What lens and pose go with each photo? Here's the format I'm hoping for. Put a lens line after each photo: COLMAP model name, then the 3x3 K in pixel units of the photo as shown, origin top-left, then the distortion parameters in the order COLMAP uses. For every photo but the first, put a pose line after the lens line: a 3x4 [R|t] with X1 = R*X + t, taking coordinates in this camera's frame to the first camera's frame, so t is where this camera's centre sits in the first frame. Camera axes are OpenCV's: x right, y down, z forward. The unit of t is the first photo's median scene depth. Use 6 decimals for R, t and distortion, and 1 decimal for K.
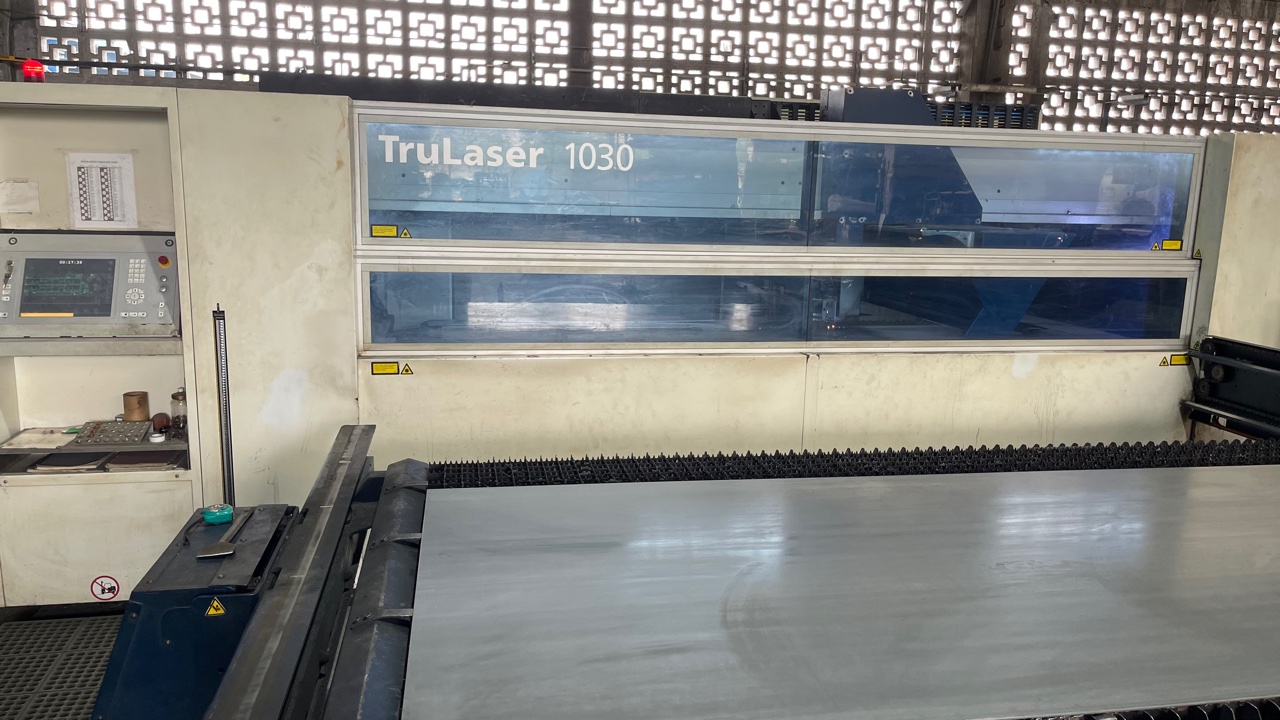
lens RADIAL K [[968.5, 0, 640.0], [0, 968.5, 360.0], [0, 0, 1]] dist [0.074689, -0.104728]
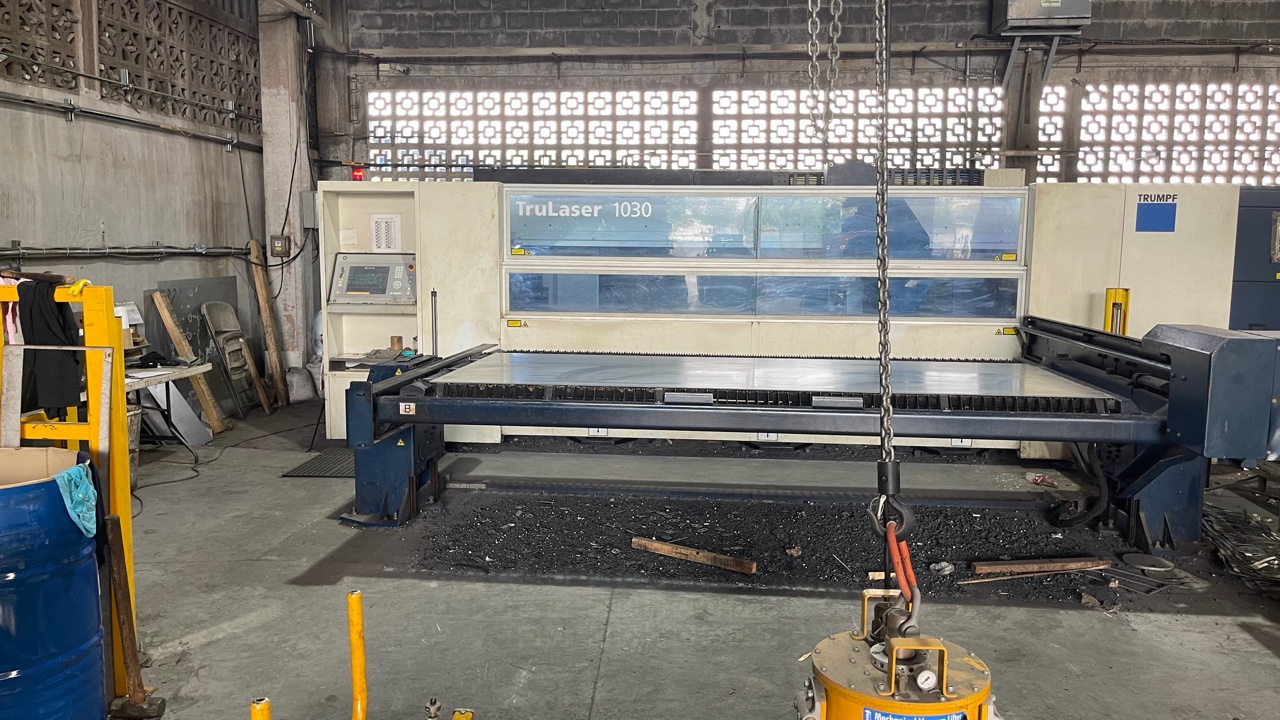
lens RADIAL K [[968.5, 0, 640.0], [0, 968.5, 360.0], [0, 0, 1]] dist [0.074689, -0.104728]
pose [[0.960017, 0.015592, -0.279506, 0.480877], [-0.034192, 0.997503, -0.061794, 0.180113], [0.277844, 0.068880, 0.958153, -0.700759]]
